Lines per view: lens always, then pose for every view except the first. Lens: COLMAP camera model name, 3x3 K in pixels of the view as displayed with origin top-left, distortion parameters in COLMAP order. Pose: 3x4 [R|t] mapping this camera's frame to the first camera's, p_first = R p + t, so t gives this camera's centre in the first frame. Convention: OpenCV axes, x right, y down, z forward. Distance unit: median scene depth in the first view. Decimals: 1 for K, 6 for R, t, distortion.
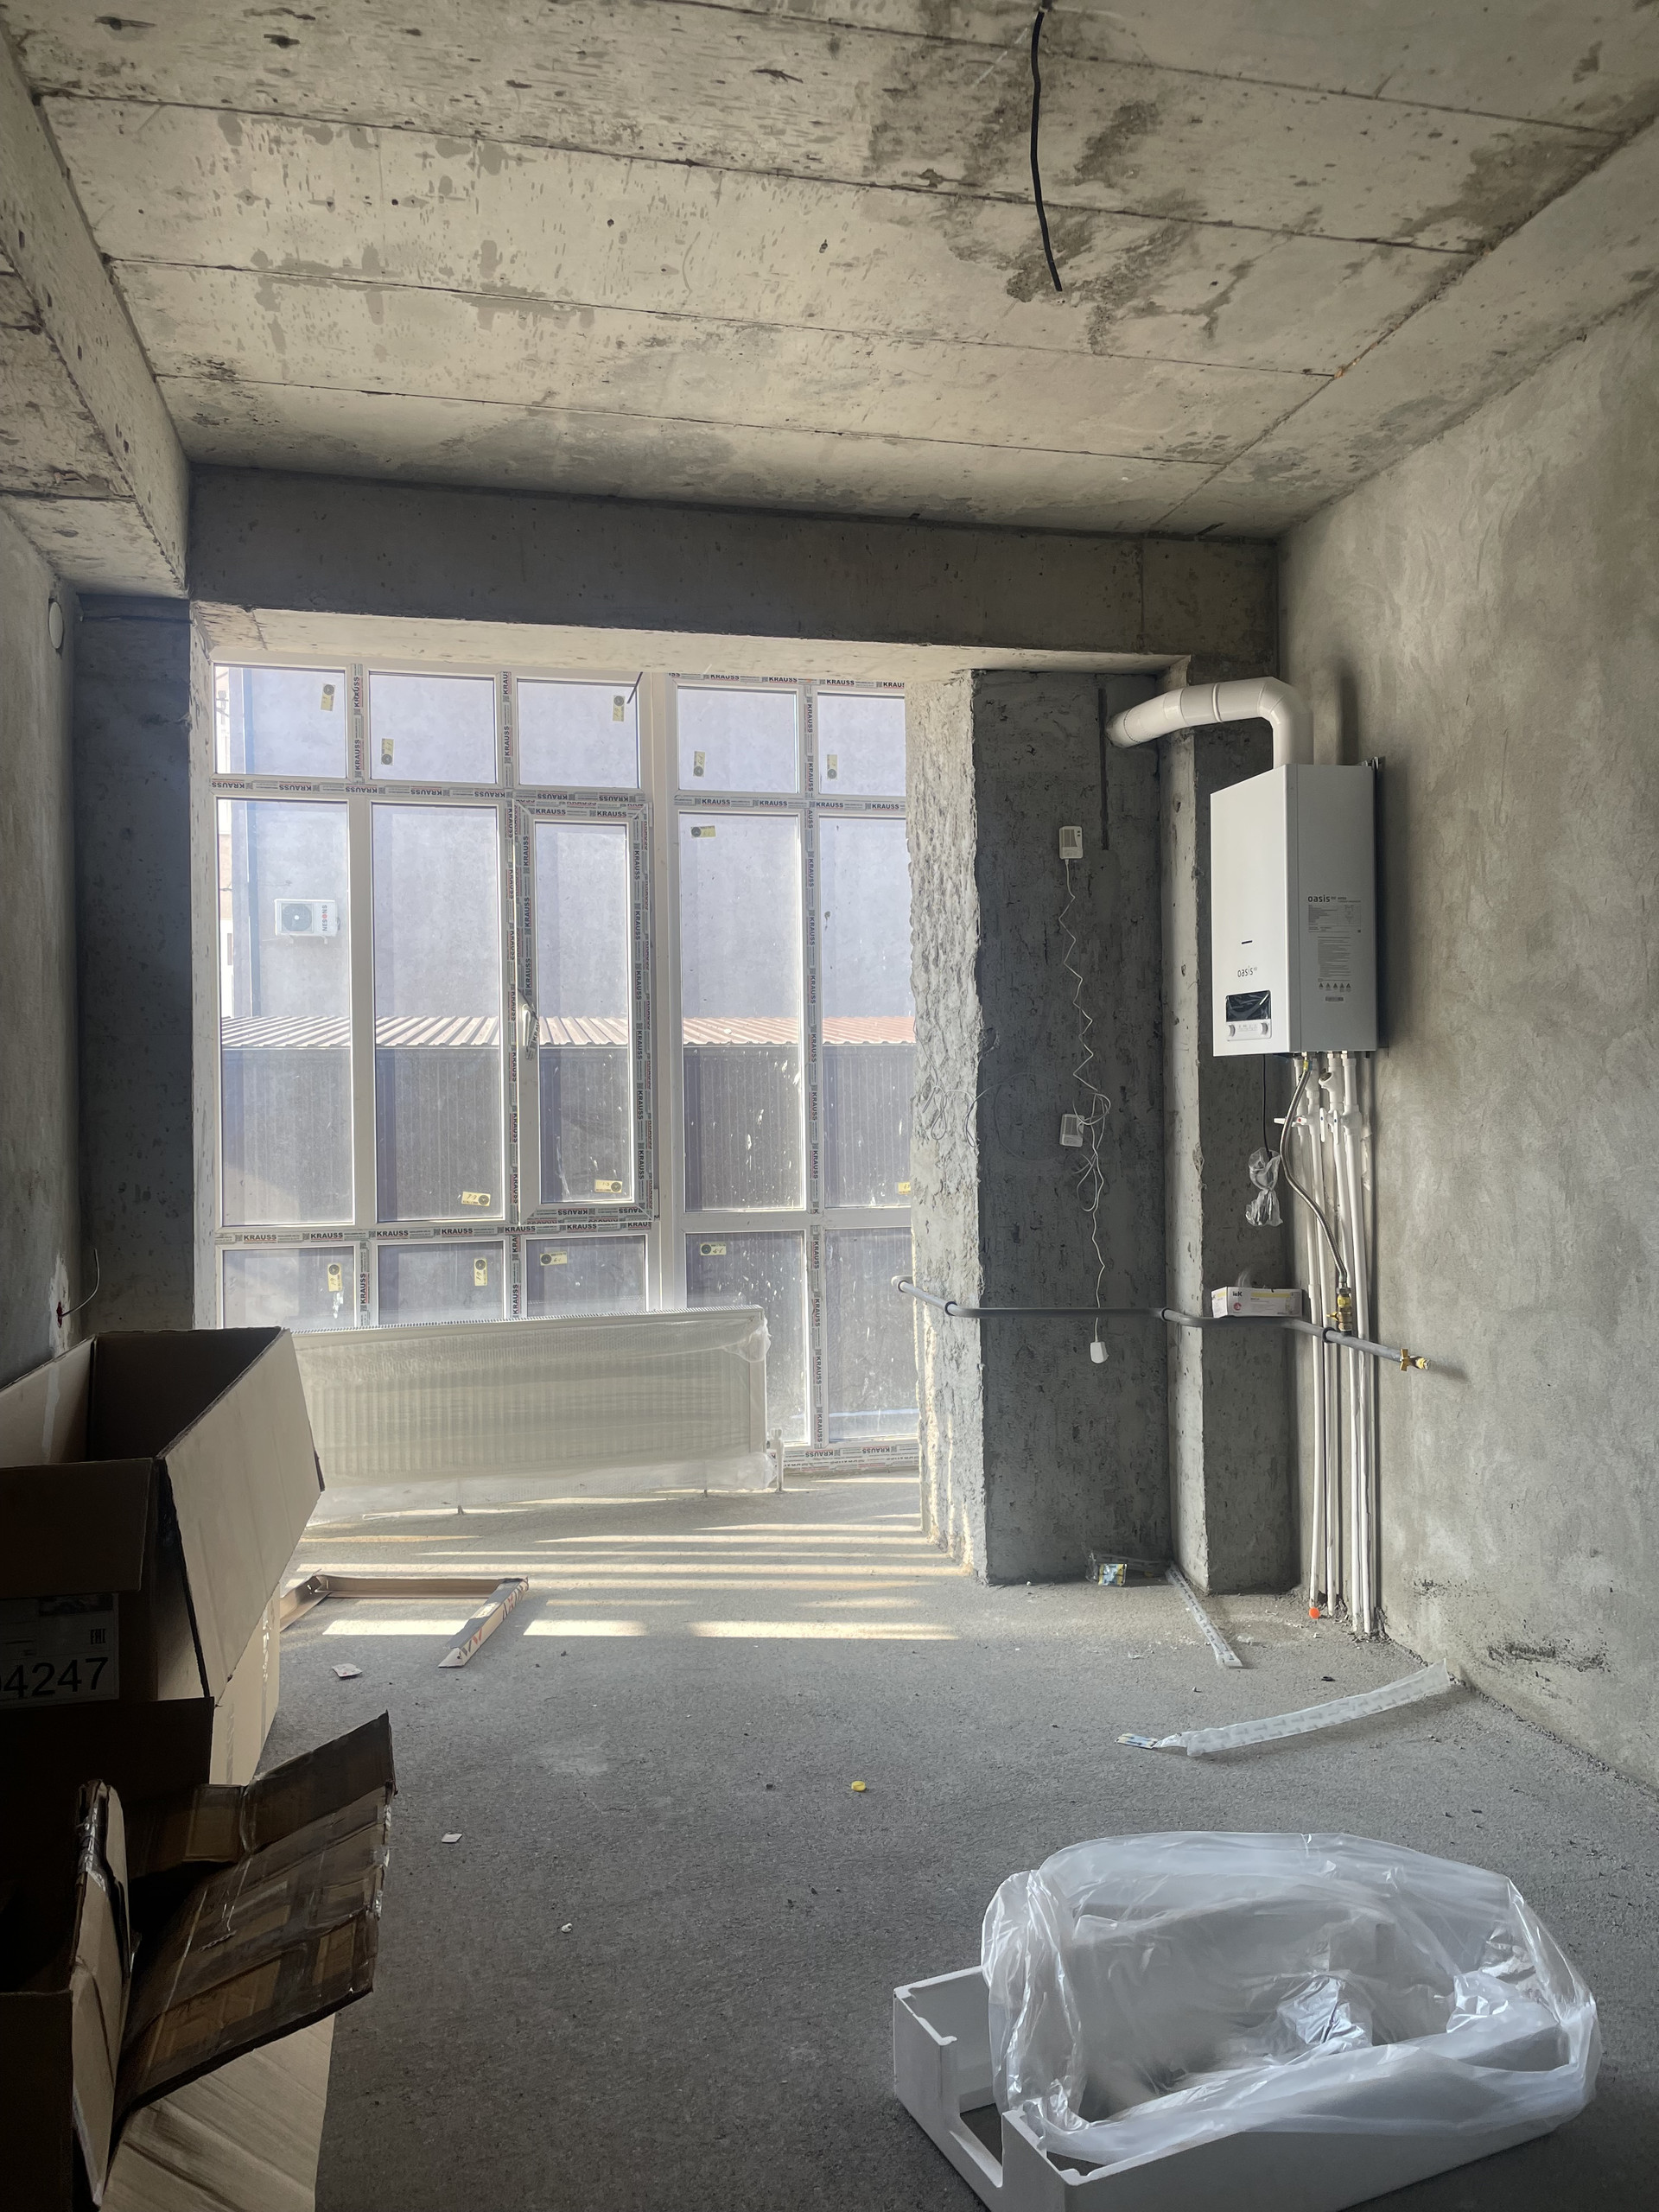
lens RADIAL K [[1670.1, 0, 837.9], [0, 1670.1, 1098.1], [0, 0, 1]] dist [0.088518, -0.108796]
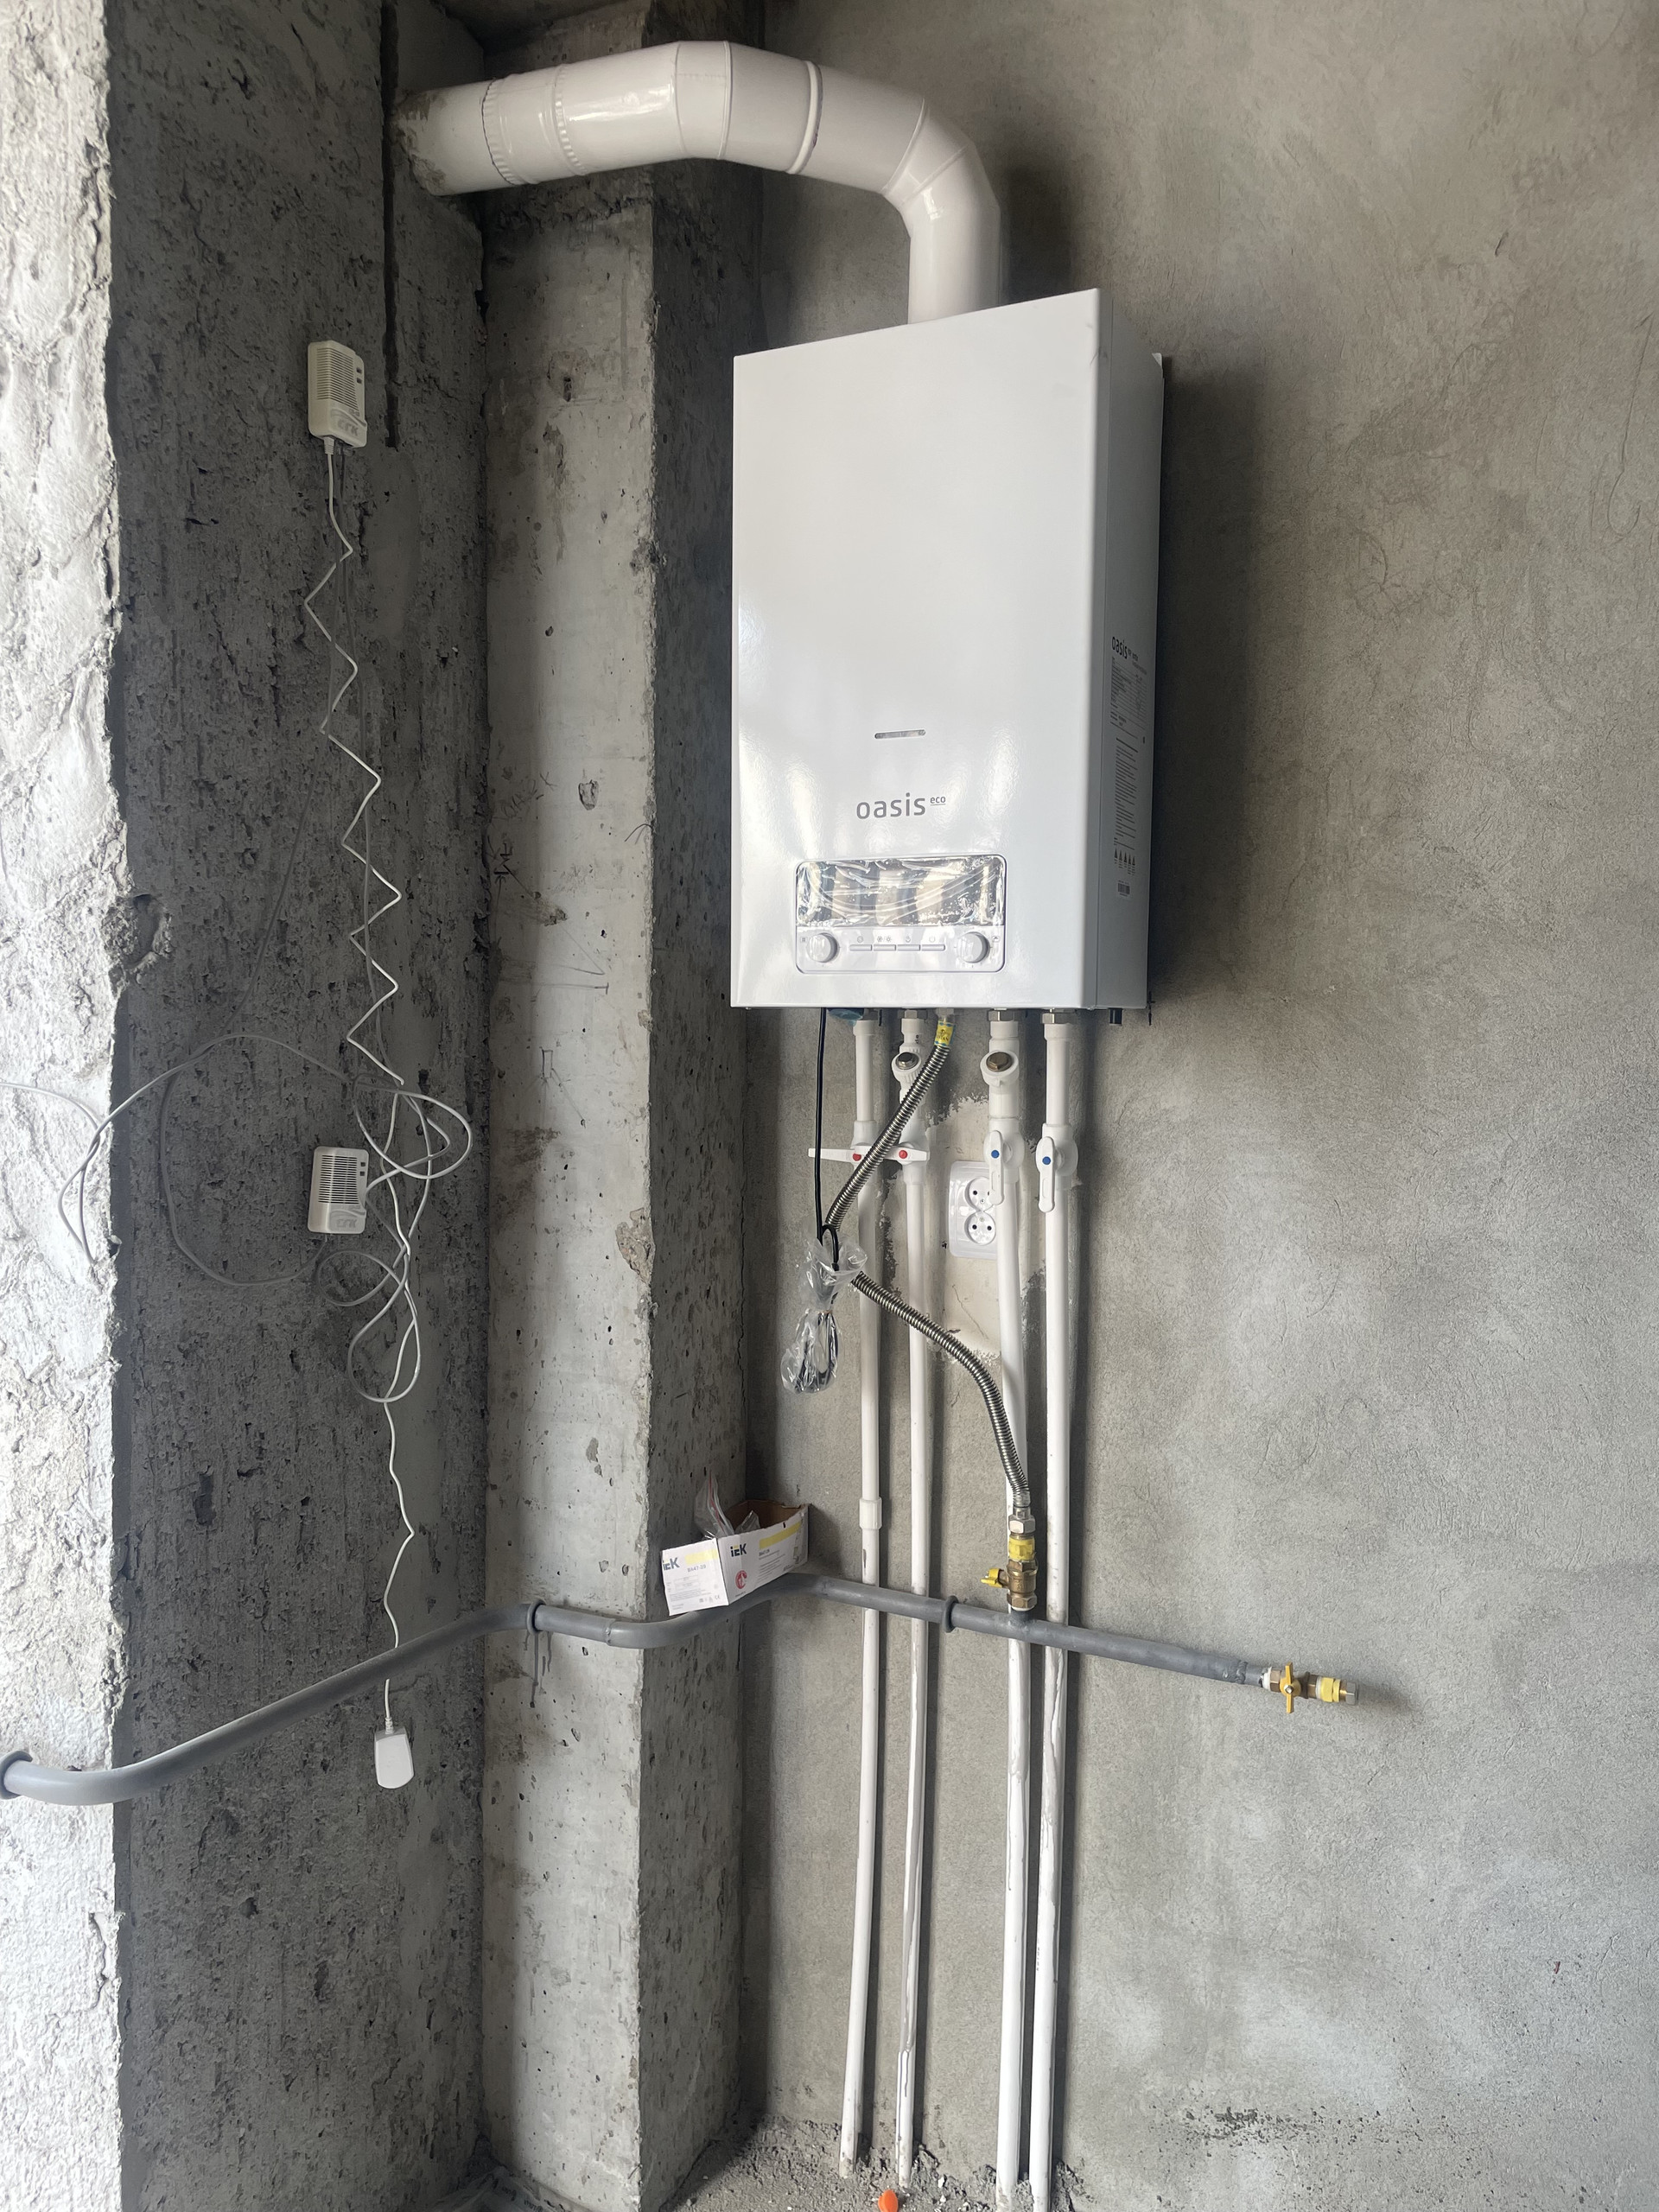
lens RADIAL K [[1670.1, 0, 820.3], [0, 1670.1, 1124.2], [0, 0, 1]] dist [0.088518, -0.108796]
pose [[0.628645, -0.025977, 0.777258, -0.090600], [-0.015600, 0.998820, 0.045999, -0.015774], [-0.777536, -0.041042, 0.627498, 0.747091]]
